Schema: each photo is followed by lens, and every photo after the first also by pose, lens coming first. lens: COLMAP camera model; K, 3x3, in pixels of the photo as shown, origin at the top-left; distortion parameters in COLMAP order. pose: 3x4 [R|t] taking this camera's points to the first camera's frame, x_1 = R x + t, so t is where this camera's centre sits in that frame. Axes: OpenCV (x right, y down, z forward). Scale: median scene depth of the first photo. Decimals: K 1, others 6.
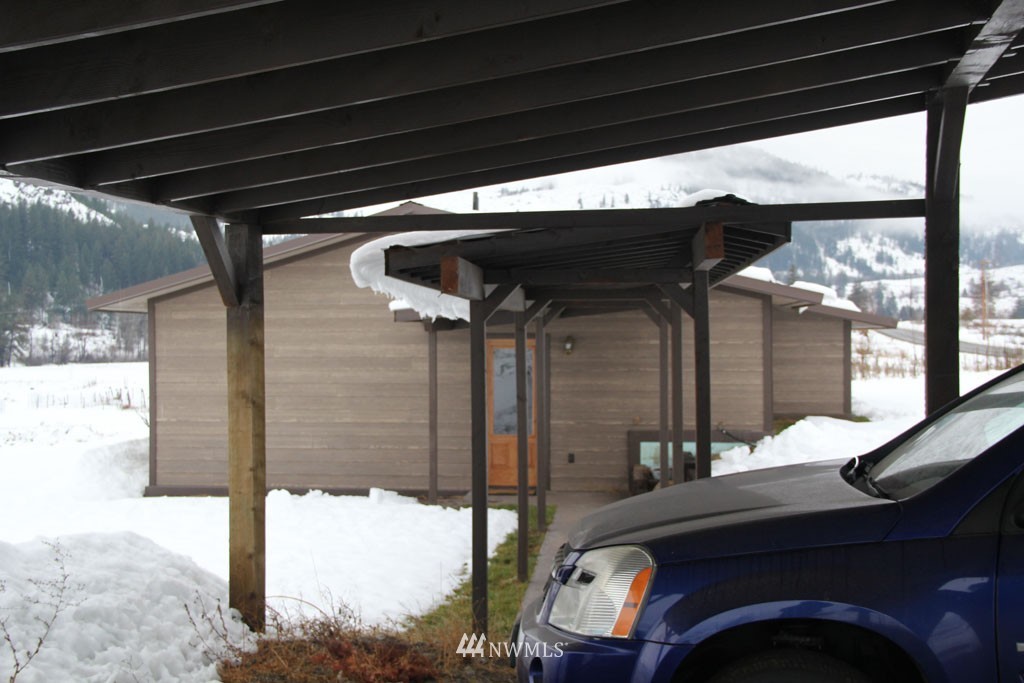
lens RADIAL K [[1263.3, 0, 510.8], [0, 1263.3, 344.0], [0, 0, 1]] dist [0.150231, 0.000000]
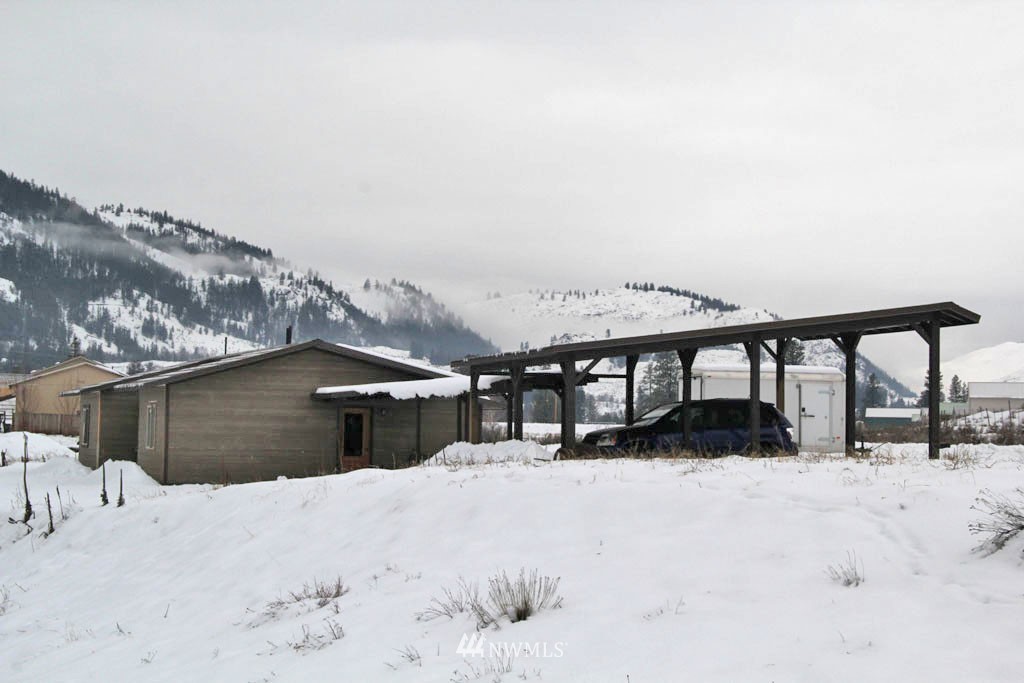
lens RADIAL K [[1908.9, 0, 510.0], [0, 1908.9, 343.5], [0, 0, 1]] dist [0.344209, 0.000000]
pose [[0.888709, 0.041538, 0.456587, -1.133500], [-0.015804, 0.998071, -0.060038, 0.069674], [-0.458200, 0.046140, 0.887651, -1.749497]]
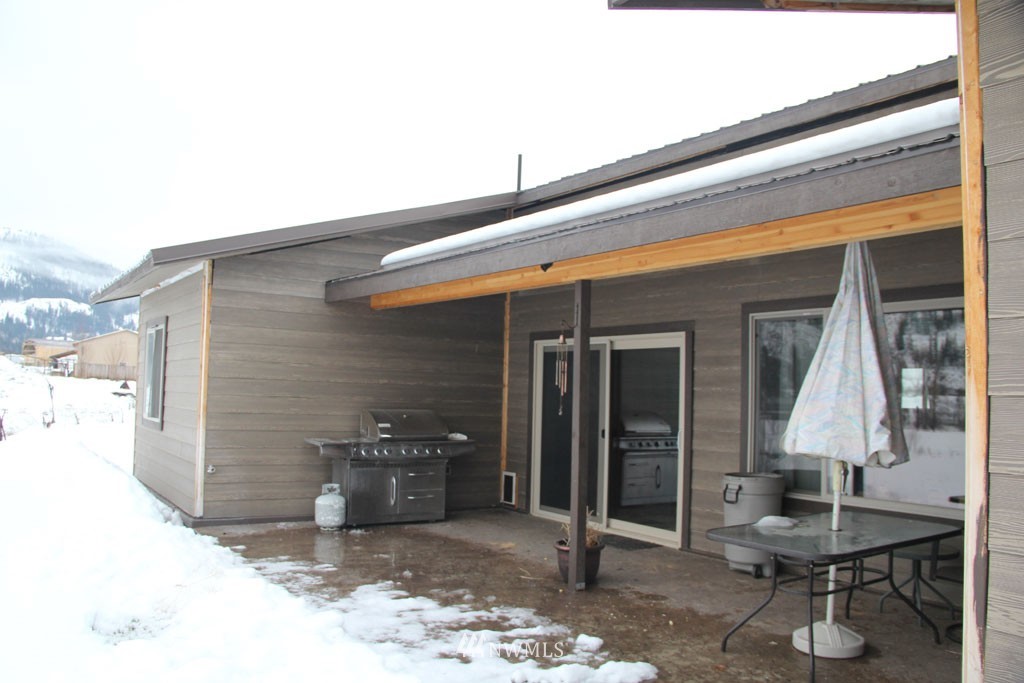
lens RADIAL K [[817.9, 0, 509.5], [0, 817.9, 342.3], [0, 0, 1]] dist [-0.105107, 0.003011]
pose [[0.756192, 0.053440, 0.652164, -0.373488], [-0.016520, 0.997901, -0.062616, 0.028969], [-0.654141, 0.036577, 0.755488, 1.181149]]
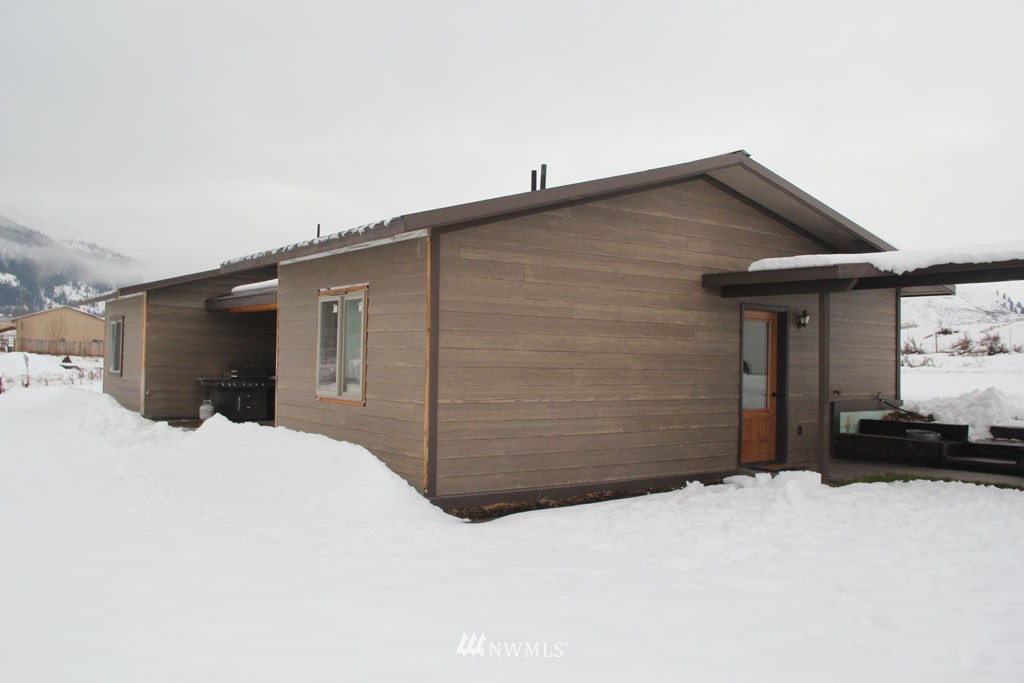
lens RADIAL K [[862.7, 0, 520.7], [0, 862.7, 339.6], [0, 0, 1]] dist [-0.120343, 0.073353]
pose [[0.716718, 0.031808, 0.696637, -0.573736], [-0.011528, 0.999363, -0.033770, 0.041284], [-0.697267, 0.016173, 0.716629, 0.637961]]
